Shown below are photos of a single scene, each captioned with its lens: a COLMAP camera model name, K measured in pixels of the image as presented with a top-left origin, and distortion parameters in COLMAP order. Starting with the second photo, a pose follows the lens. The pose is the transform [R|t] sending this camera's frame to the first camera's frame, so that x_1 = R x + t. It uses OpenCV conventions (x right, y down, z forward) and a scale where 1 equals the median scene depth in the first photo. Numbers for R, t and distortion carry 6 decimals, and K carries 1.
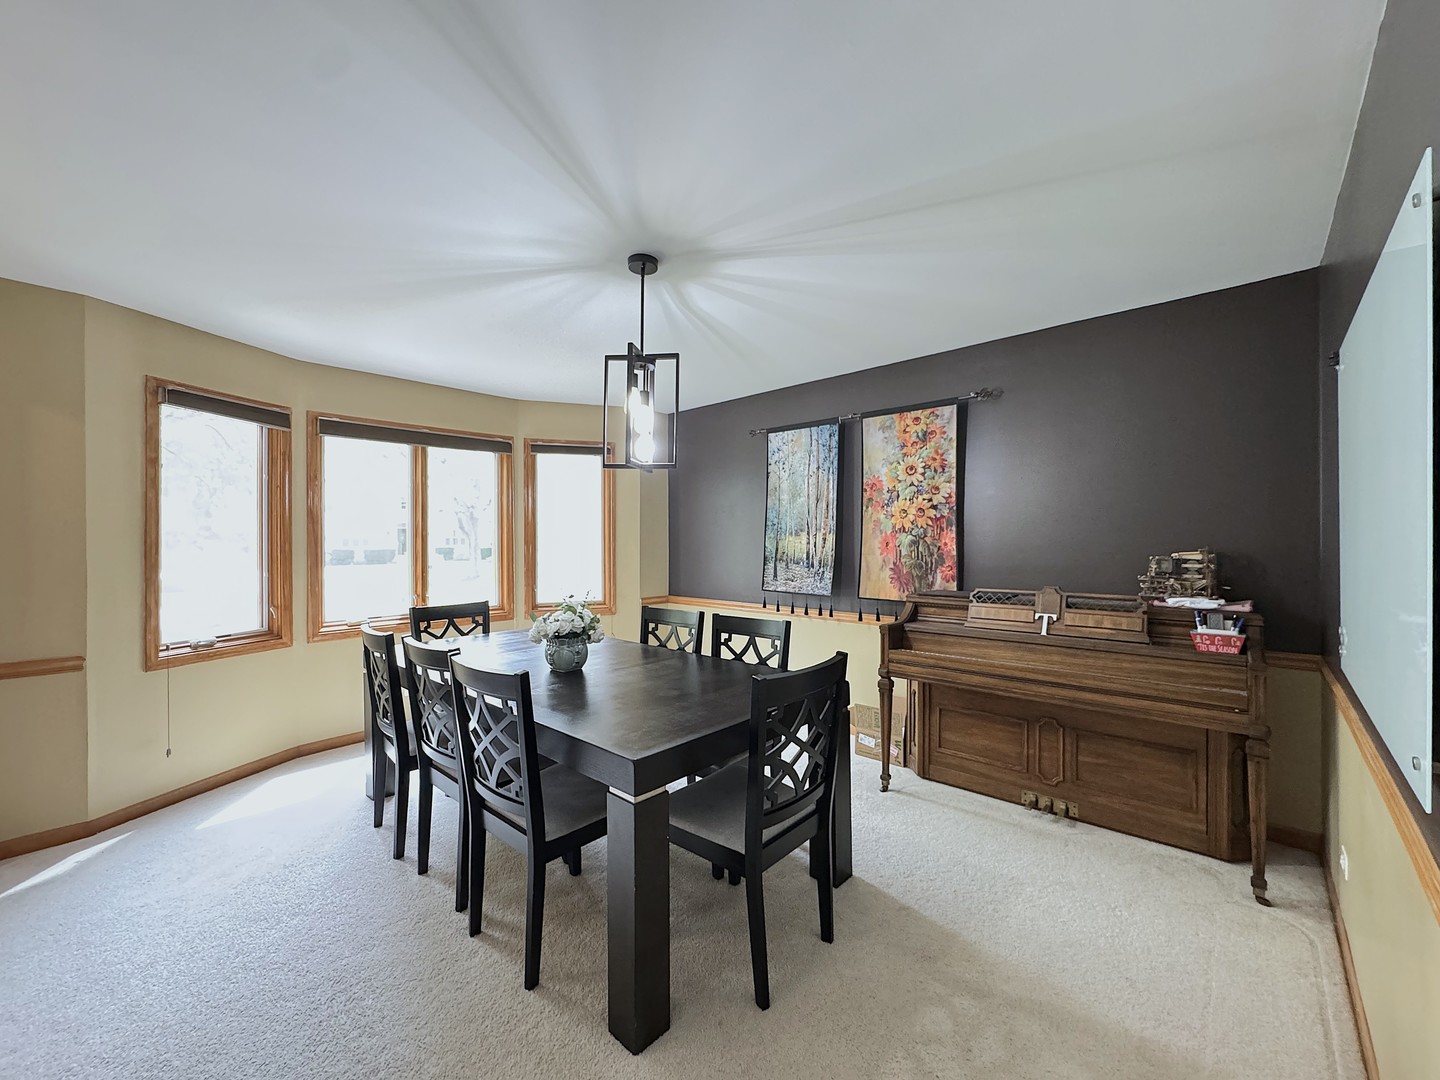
lens RADIAL K [[578.3, 0, 720.0], [0, 578.3, 540.0], [0, 0, 1]] dist [-0.002444, 0.000116]
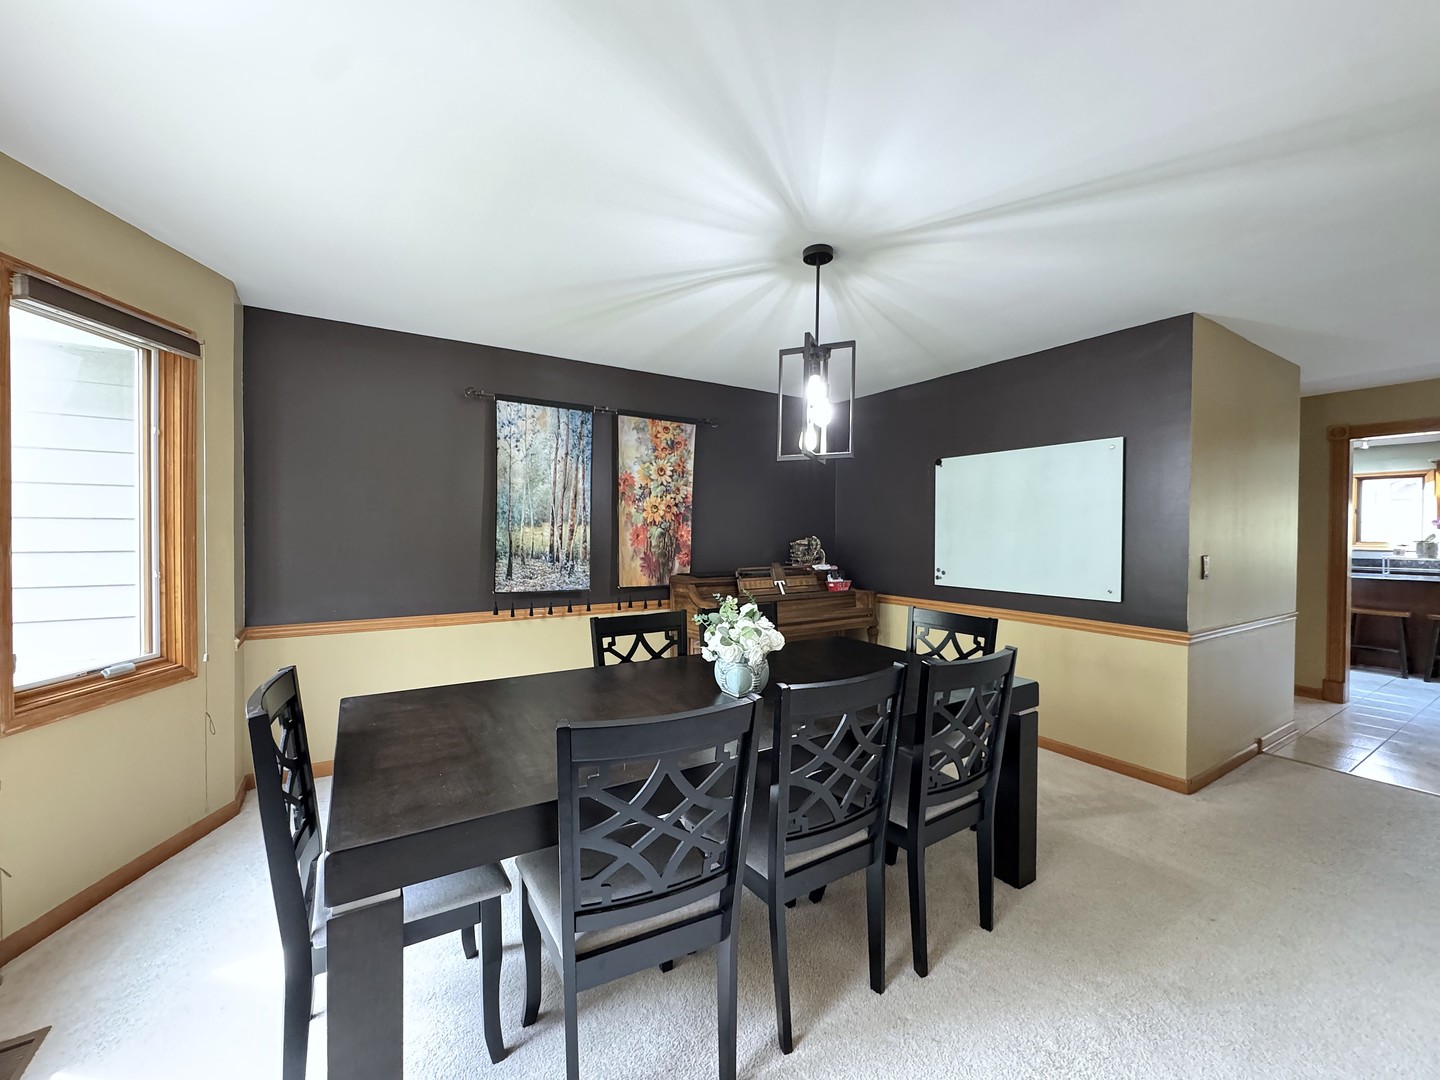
lens RADIAL K [[578.3, 0, 720.0], [0, 578.3, 540.0], [0, 0, 1]] dist [-0.002444, 0.000116]
pose [[0.259696, -0.002010, 0.965688, -0.721270], [-0.001146, 0.999996, 0.002390, 0.012106], [-0.965690, -0.001727, 0.259693, 0.564732]]
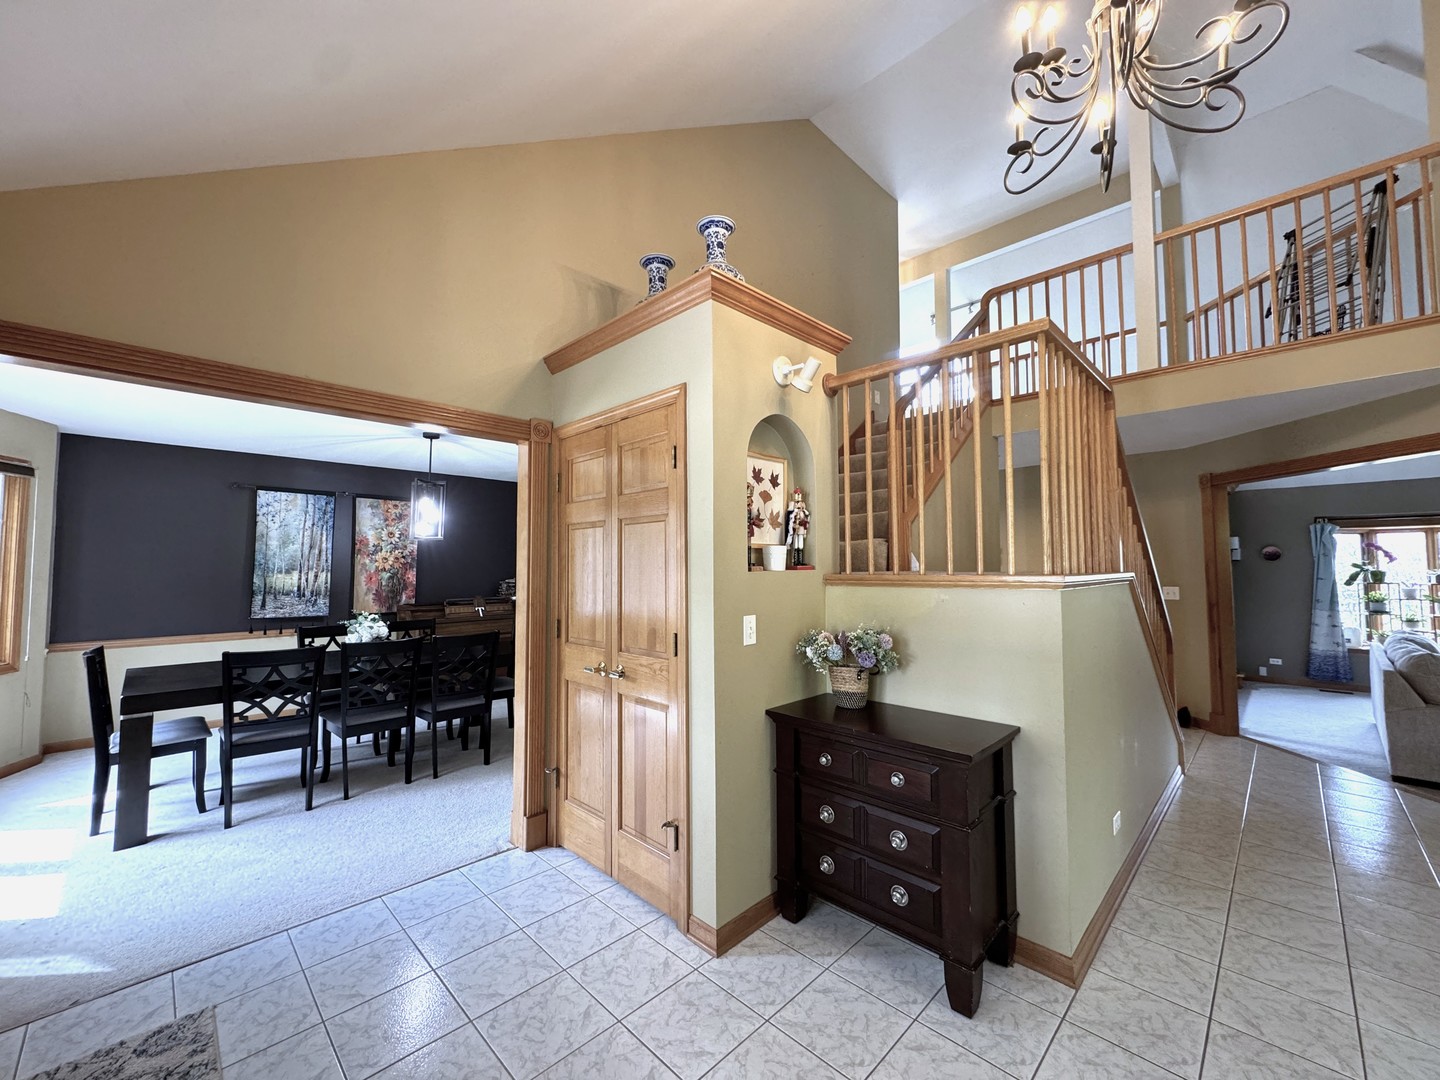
lens RADIAL K [[573.2, 0, 720.0], [0, 573.2, 540.0], [0, 0, 1]] dist [-0.002949, 0.000219]
pose [[0.036563, 0.058259, 0.997632, -1.262073], [0.009317, 0.998236, -0.058636, 0.002363], [-0.999288, 0.011439, 0.035956, -0.026450]]
